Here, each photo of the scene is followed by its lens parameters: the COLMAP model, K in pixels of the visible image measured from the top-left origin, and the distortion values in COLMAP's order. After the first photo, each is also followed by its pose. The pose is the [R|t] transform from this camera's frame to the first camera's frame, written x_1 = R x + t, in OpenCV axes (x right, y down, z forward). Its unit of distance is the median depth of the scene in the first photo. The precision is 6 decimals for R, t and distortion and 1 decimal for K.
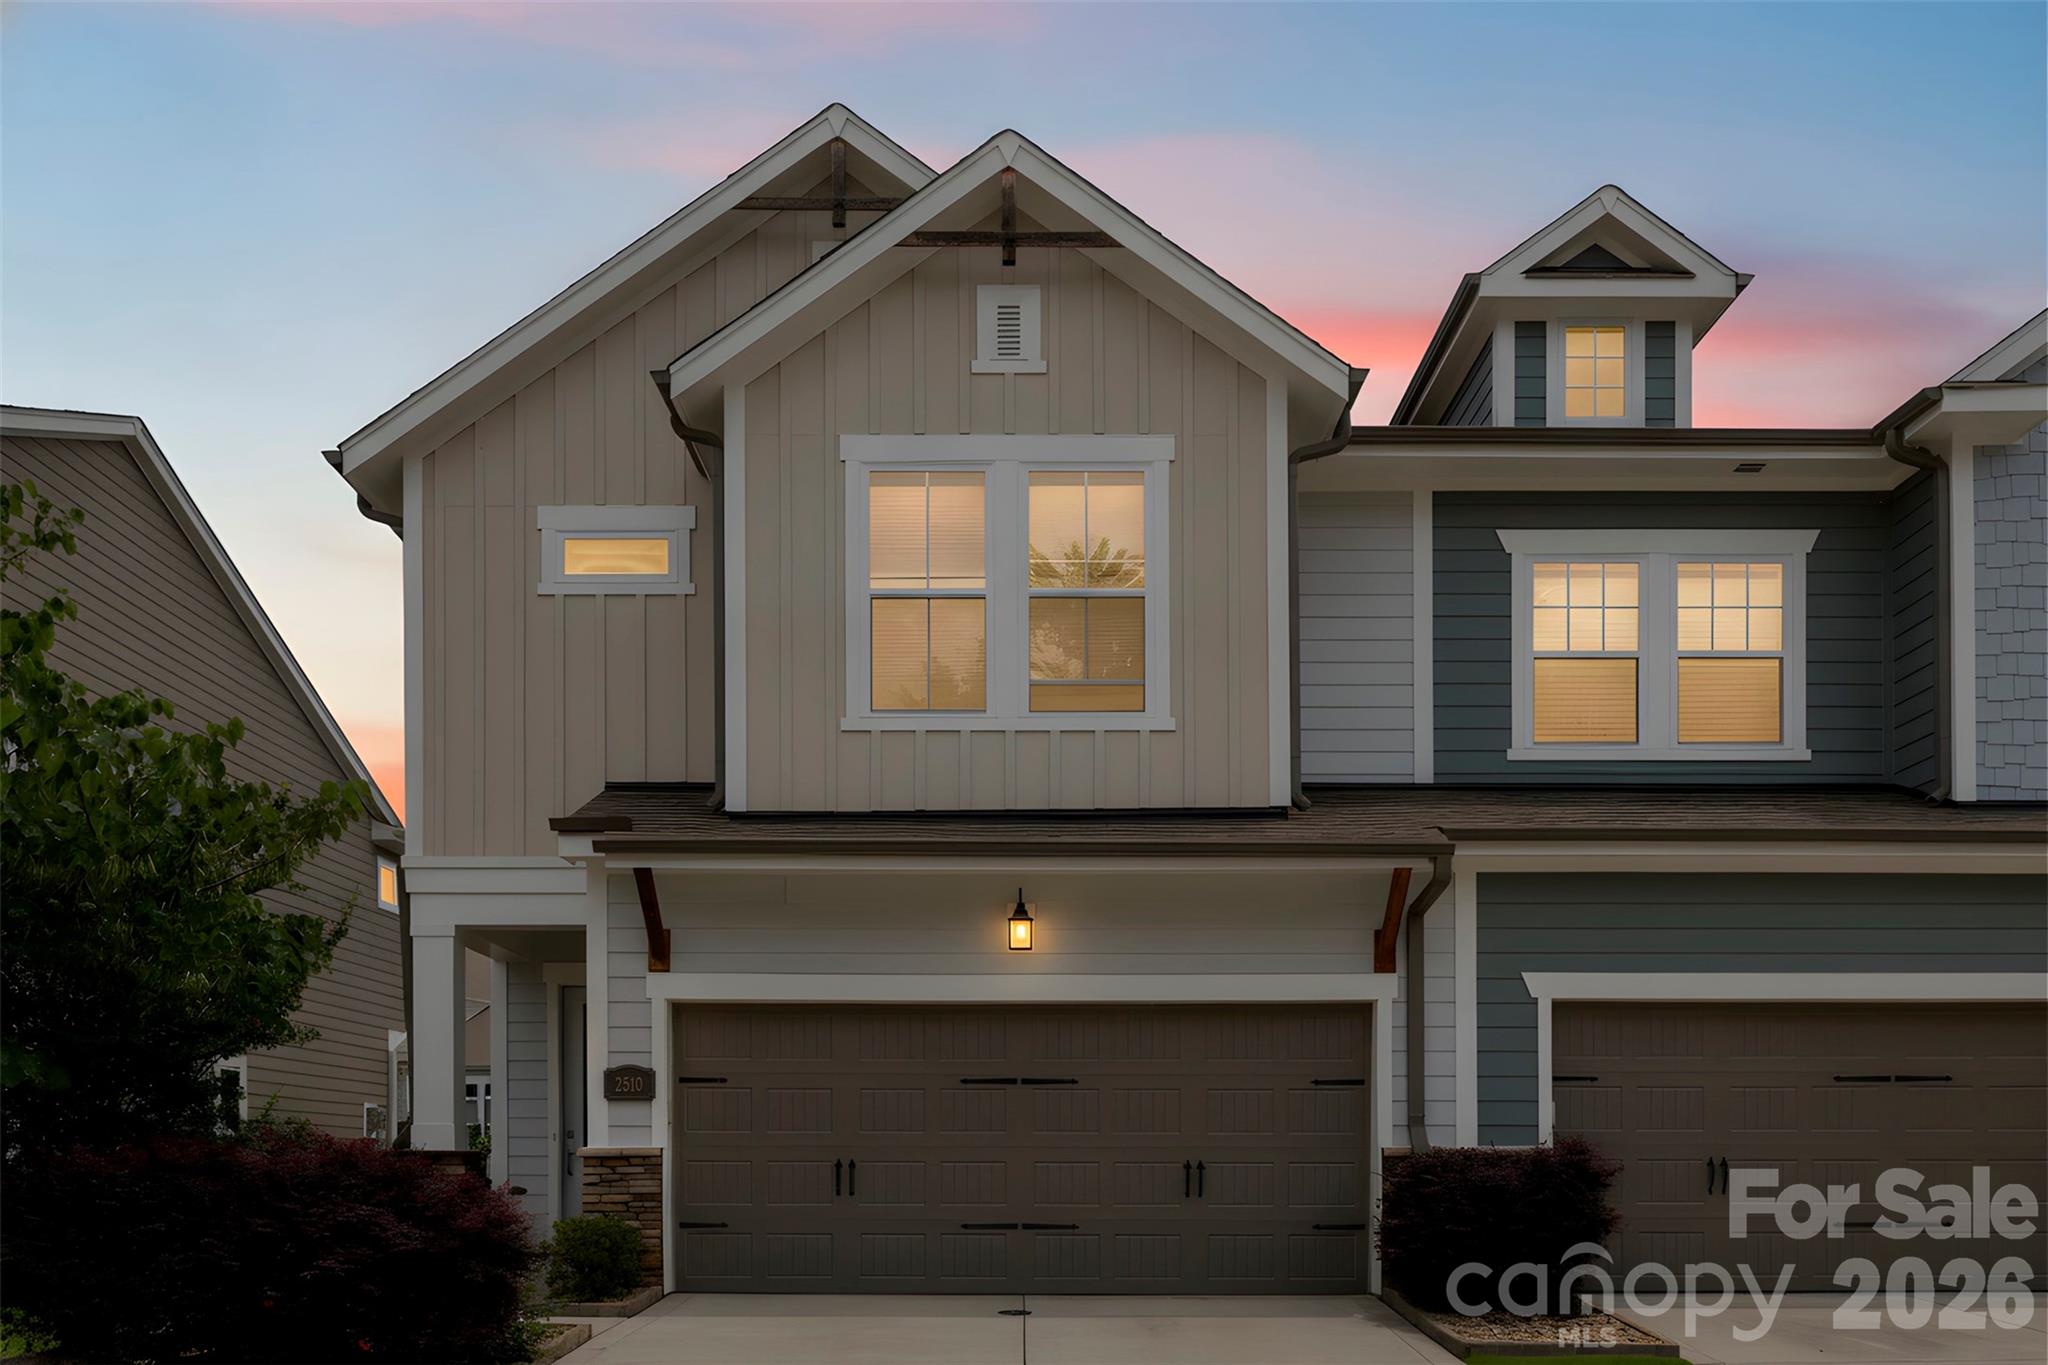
lens RADIAL K [[1633.8, 0, 1024.0], [0, 1633.8, 788.6], [0, 0, 1]] dist [0.001261, -0.000298]
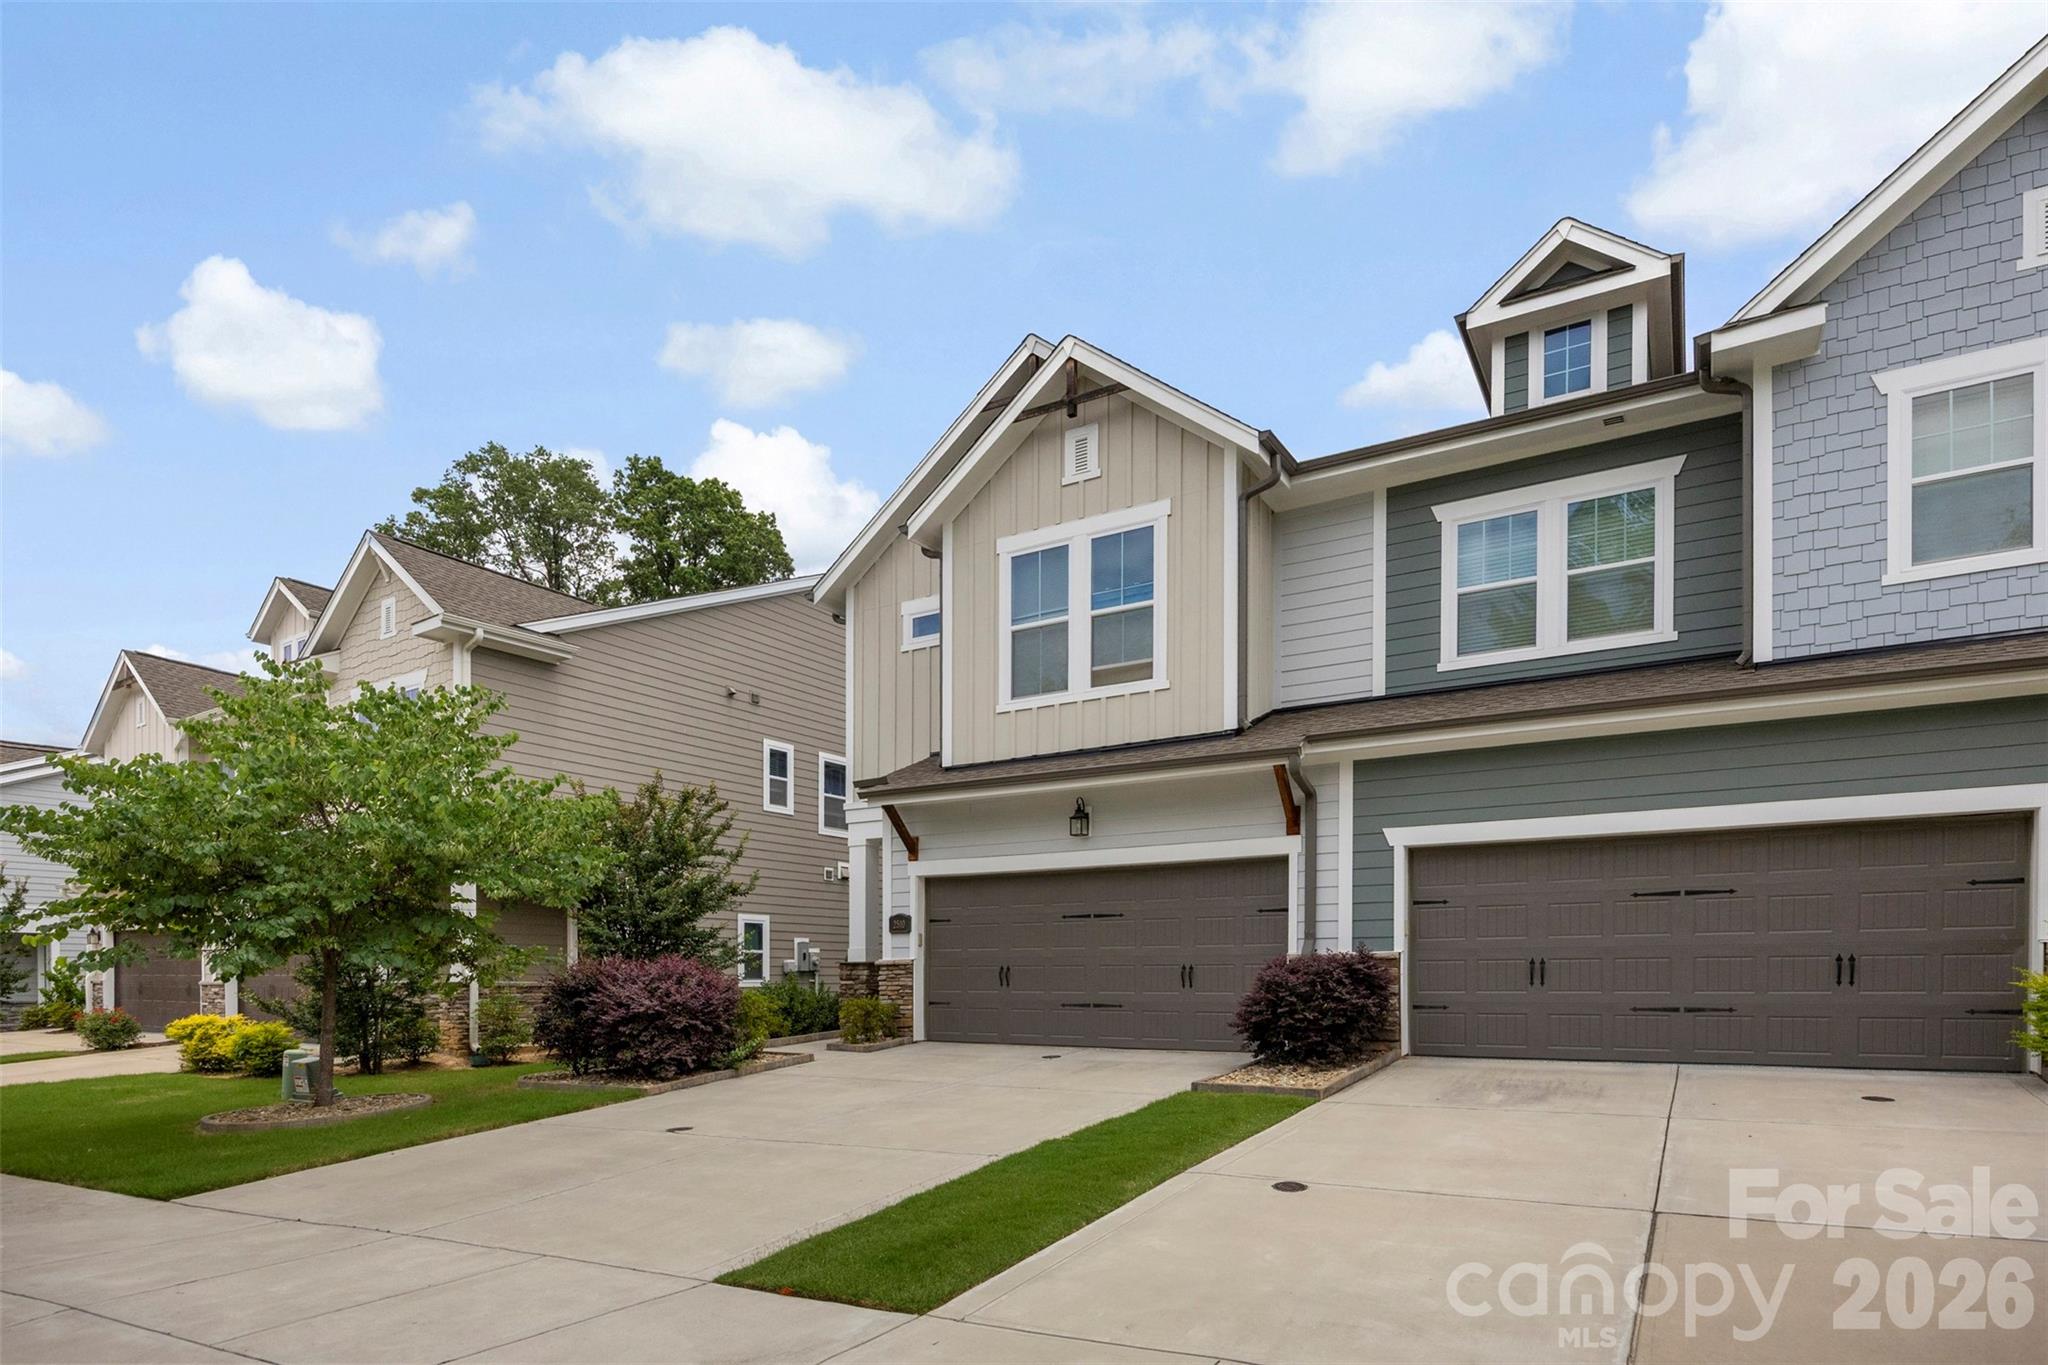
lens RADIAL K [[1090.7, 0, 1024.0], [0, 1090.7, 682.5], [0, 0, 1]] dist [-0.001356, 0.000039]
pose [[0.863894, -0.135362, -0.485144, 0.491317], [0.122050, 0.990763, -0.059102, 0.003900], [0.488663, -0.008154, 0.872435, 0.016725]]
